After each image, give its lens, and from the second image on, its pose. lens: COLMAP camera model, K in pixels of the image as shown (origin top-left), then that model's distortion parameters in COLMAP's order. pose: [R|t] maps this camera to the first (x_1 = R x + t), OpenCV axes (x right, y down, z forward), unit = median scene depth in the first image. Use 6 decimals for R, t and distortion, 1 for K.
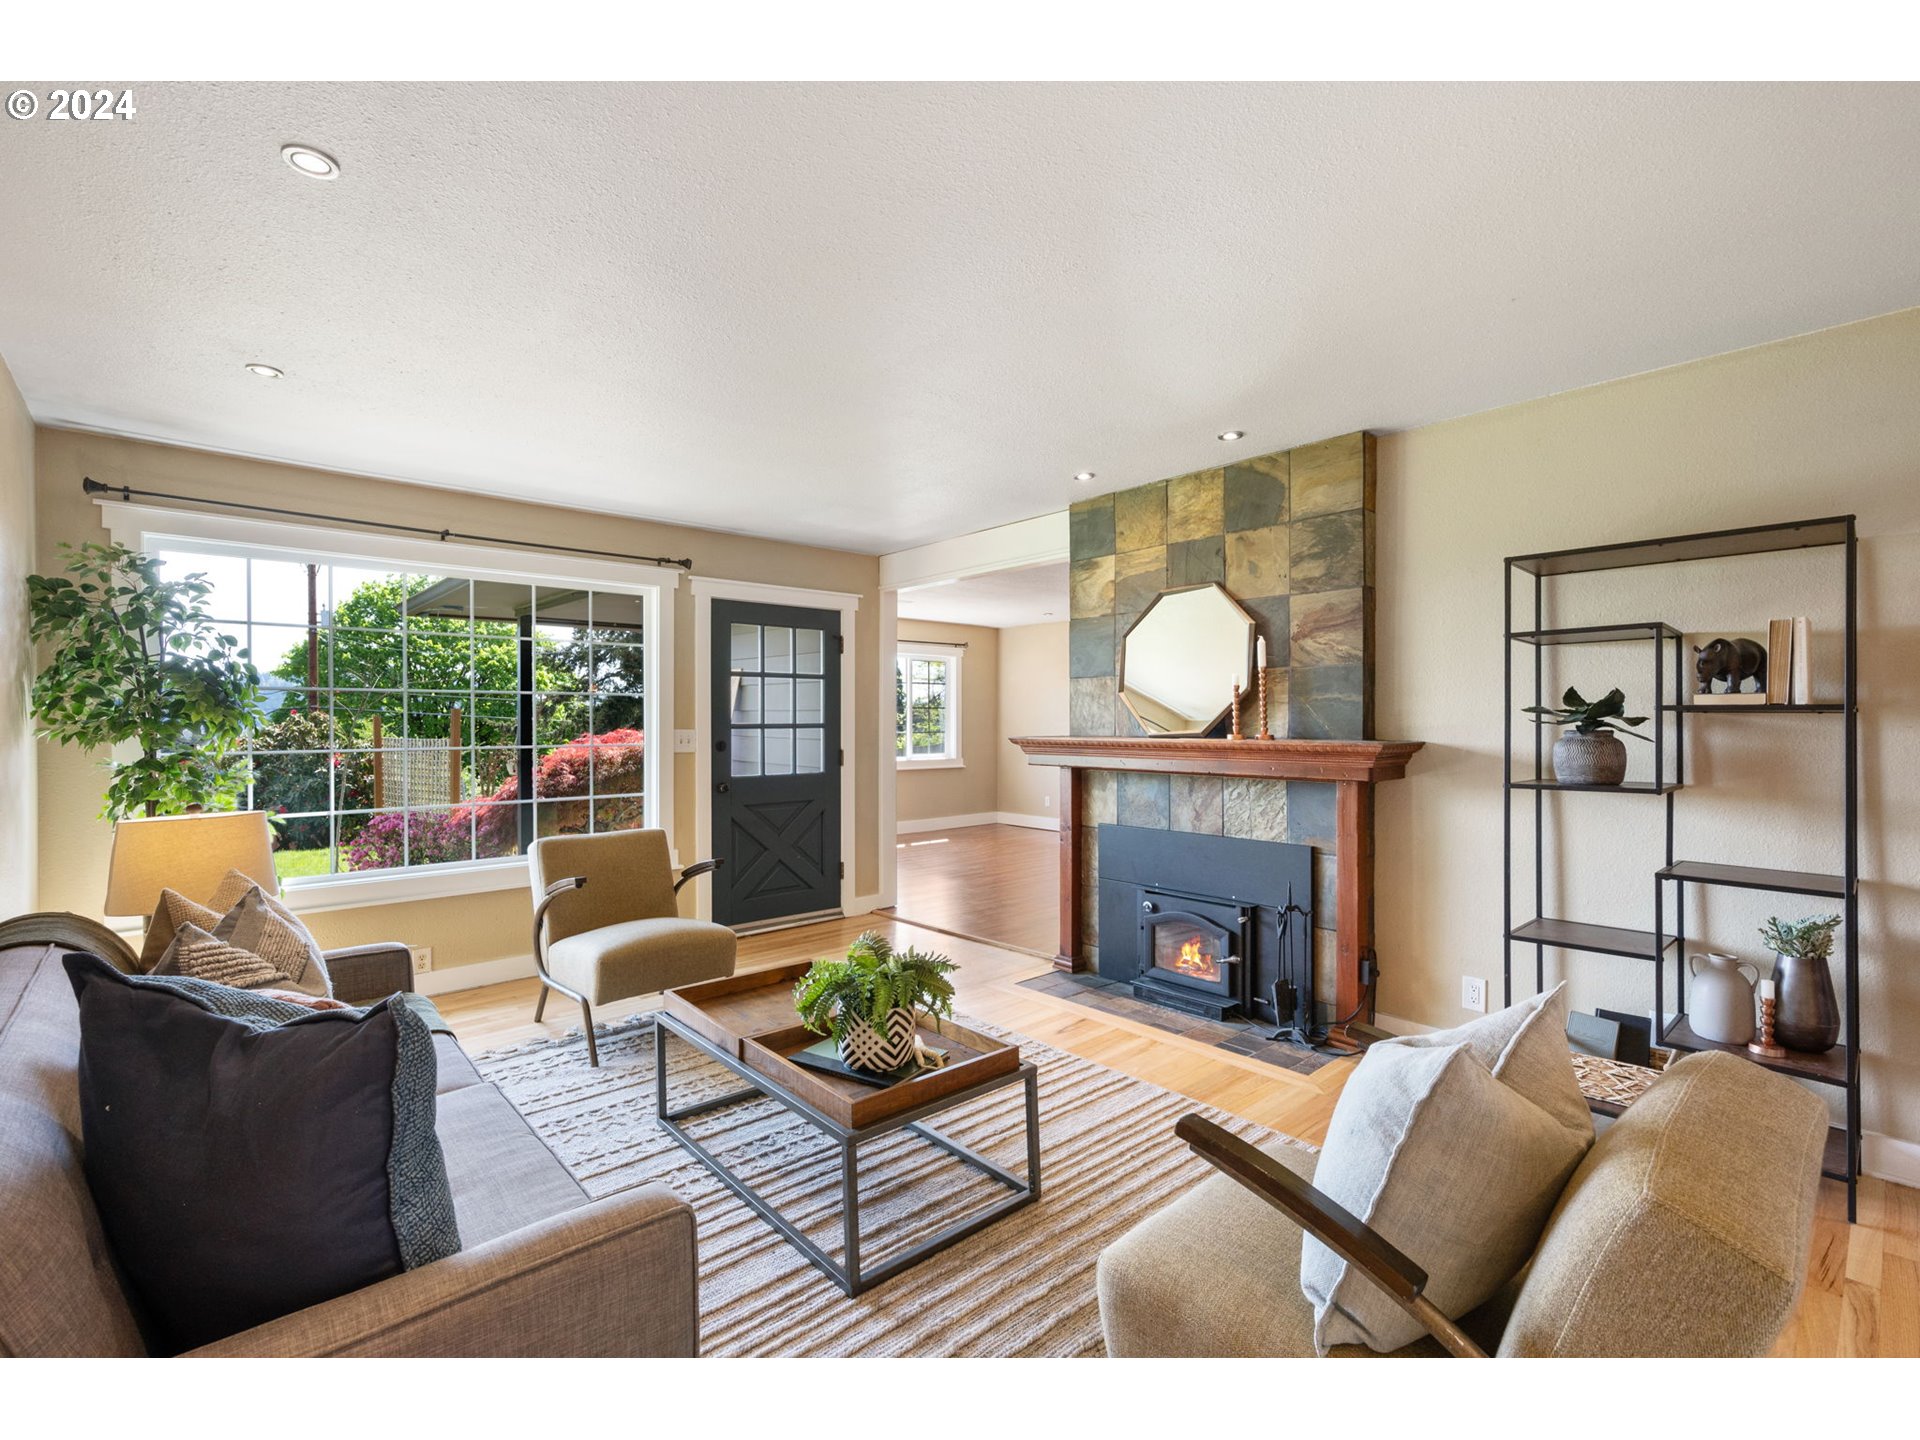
lens RADIAL K [[849.9, 0, 961.0], [0, 849.9, 724.3], [0, 0, 1]] dist [-0.004272, -0.000241]
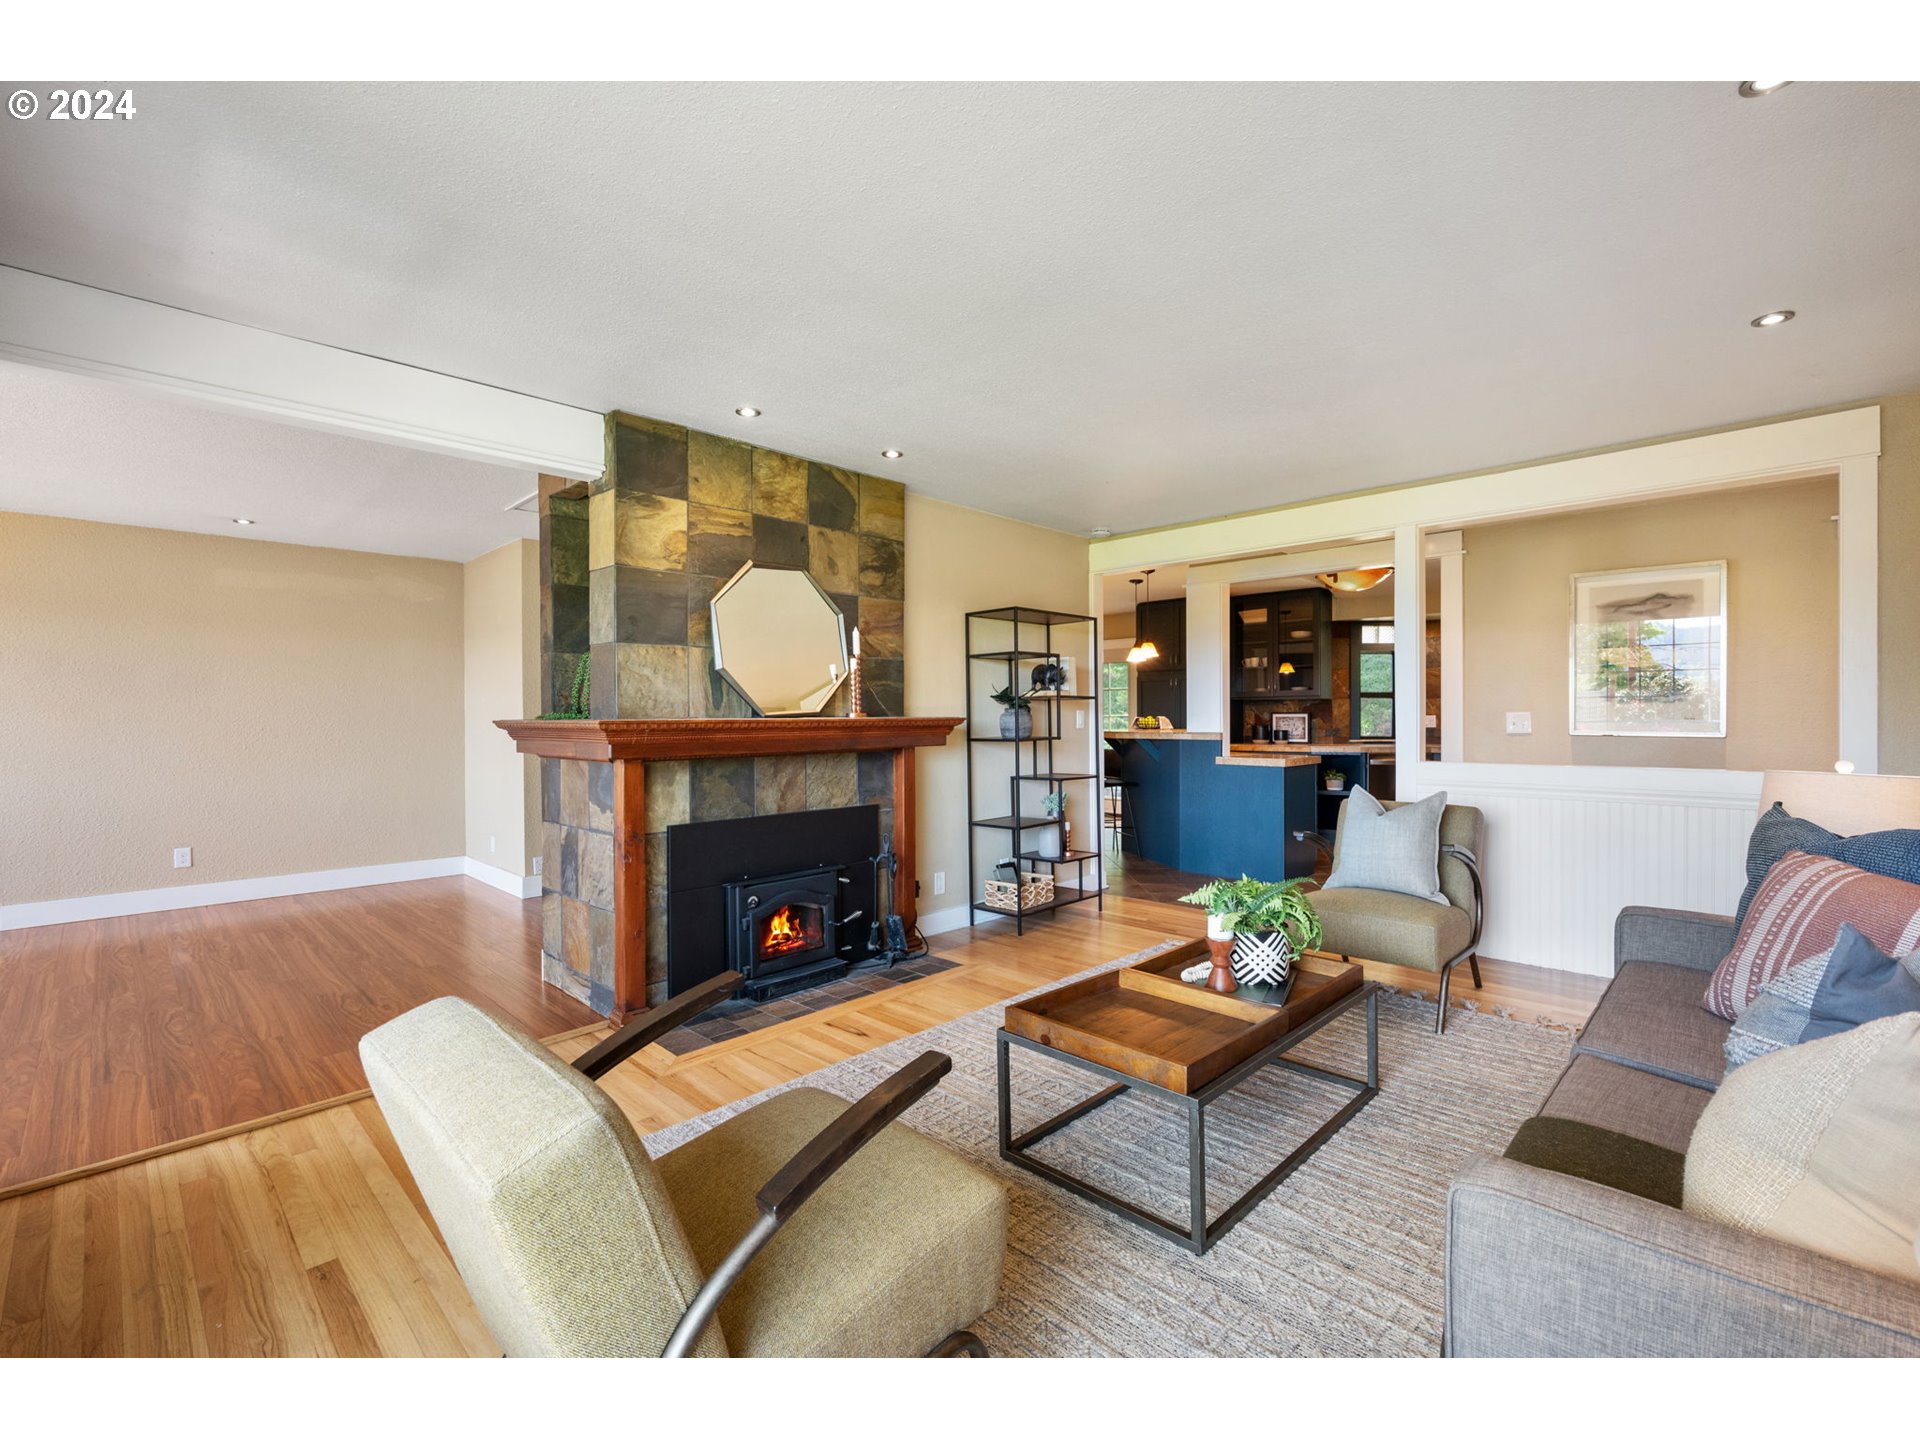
lens RADIAL K [[849.9, 0, 960.7], [0, 849.9, 711.8], [0, 0, 1]] dist [-0.004272, -0.000241]
pose [[-0.070982, 0.003448, 0.997472, -0.776920], [0.005208, 0.999982, -0.003086, 0.013833], [-0.997464, 0.004976, -0.070999, 0.911395]]
